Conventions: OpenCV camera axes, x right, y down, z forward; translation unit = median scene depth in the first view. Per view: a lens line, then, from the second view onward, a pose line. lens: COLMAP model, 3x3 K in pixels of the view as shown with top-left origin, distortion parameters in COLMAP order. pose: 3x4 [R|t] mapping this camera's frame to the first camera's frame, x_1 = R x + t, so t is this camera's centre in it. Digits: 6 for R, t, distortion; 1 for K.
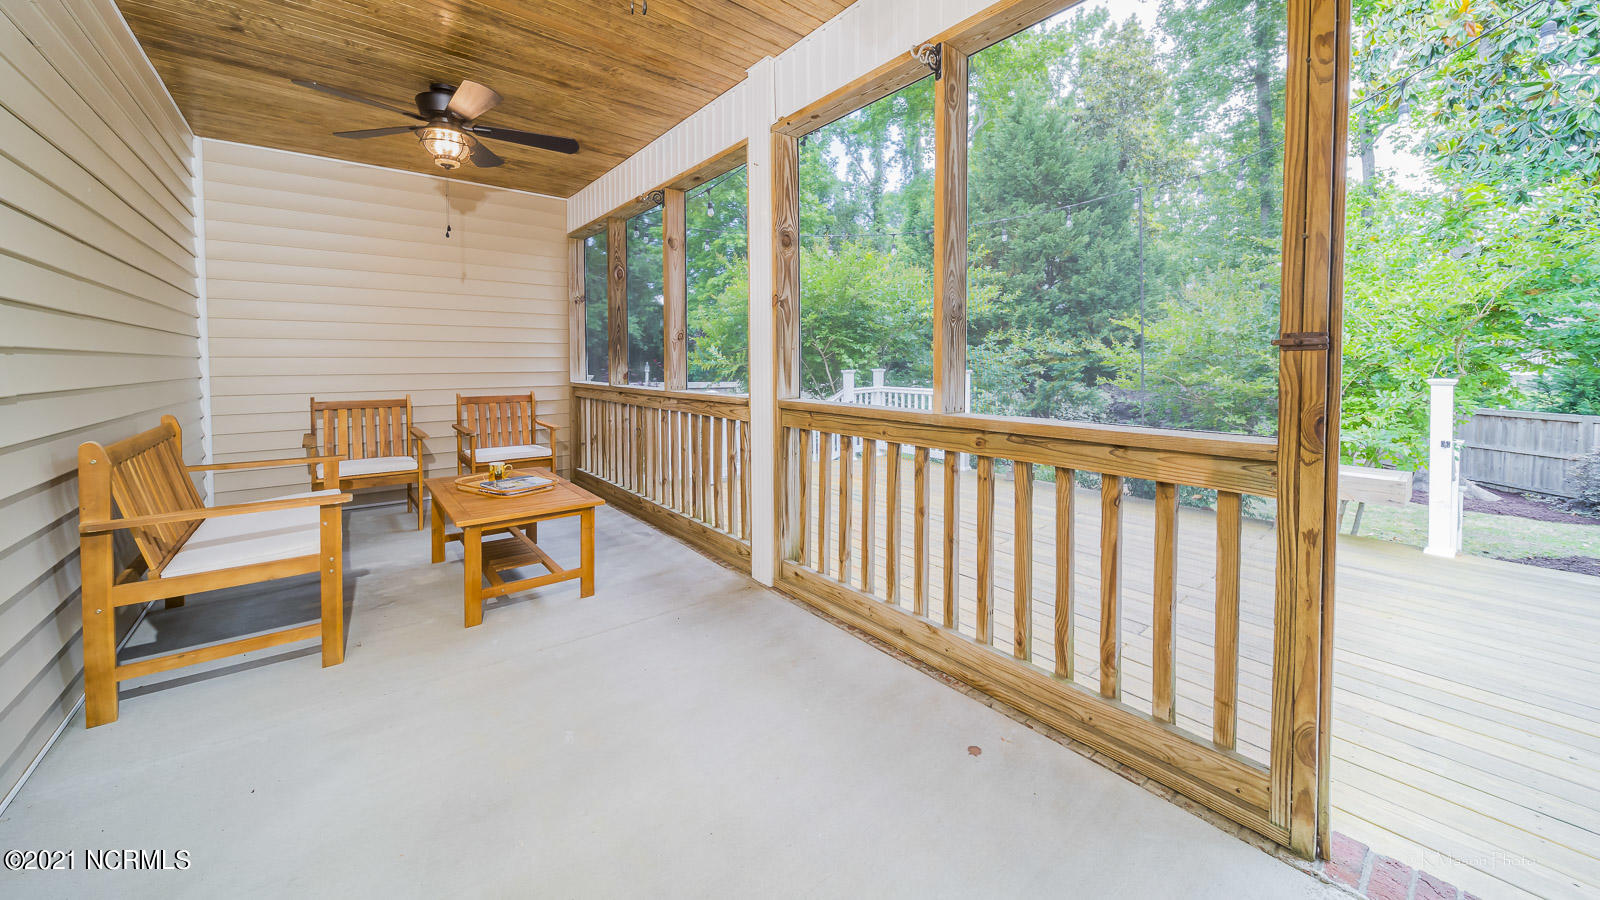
lens RADIAL K [[568.9, 0, 797.3], [0, 568.9, 443.6], [0, 0, 1]] dist [-0.001799, -0.000311]
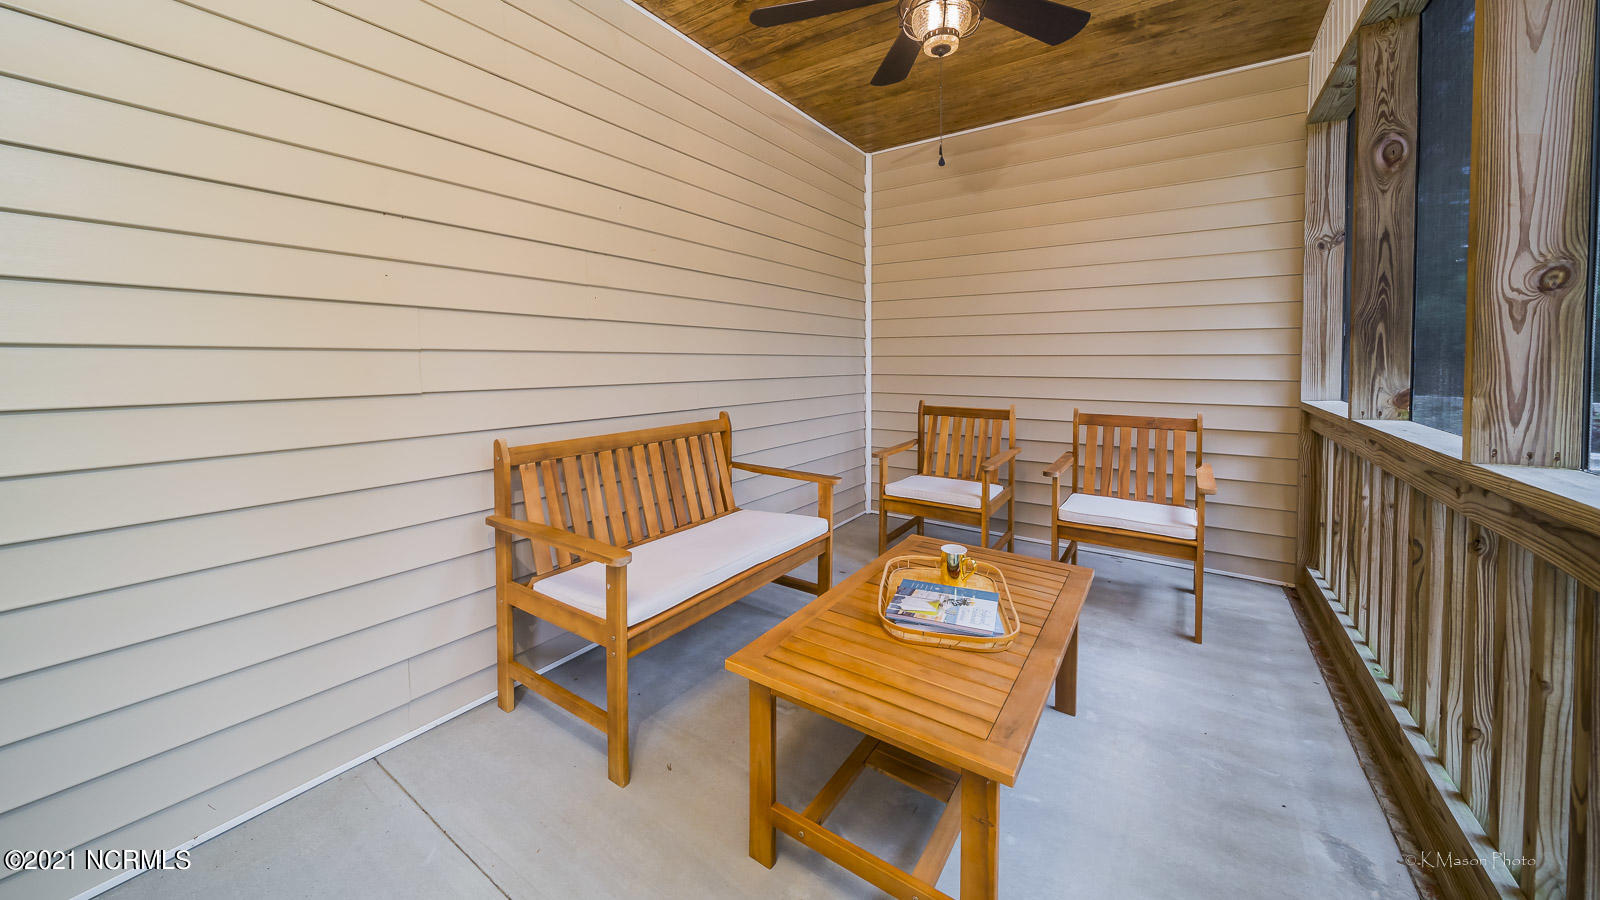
lens RADIAL K [[565.1, 0, 800.6], [0, 565.1, 367.8], [0, 0, 1]] dist [-0.000454, -0.000082]
pose [[0.287795, 0.022772, -0.957421, -0.039795], [-0.142349, 0.989629, -0.019251, -0.069449], [0.947054, 0.141828, 0.288052, 0.453020]]
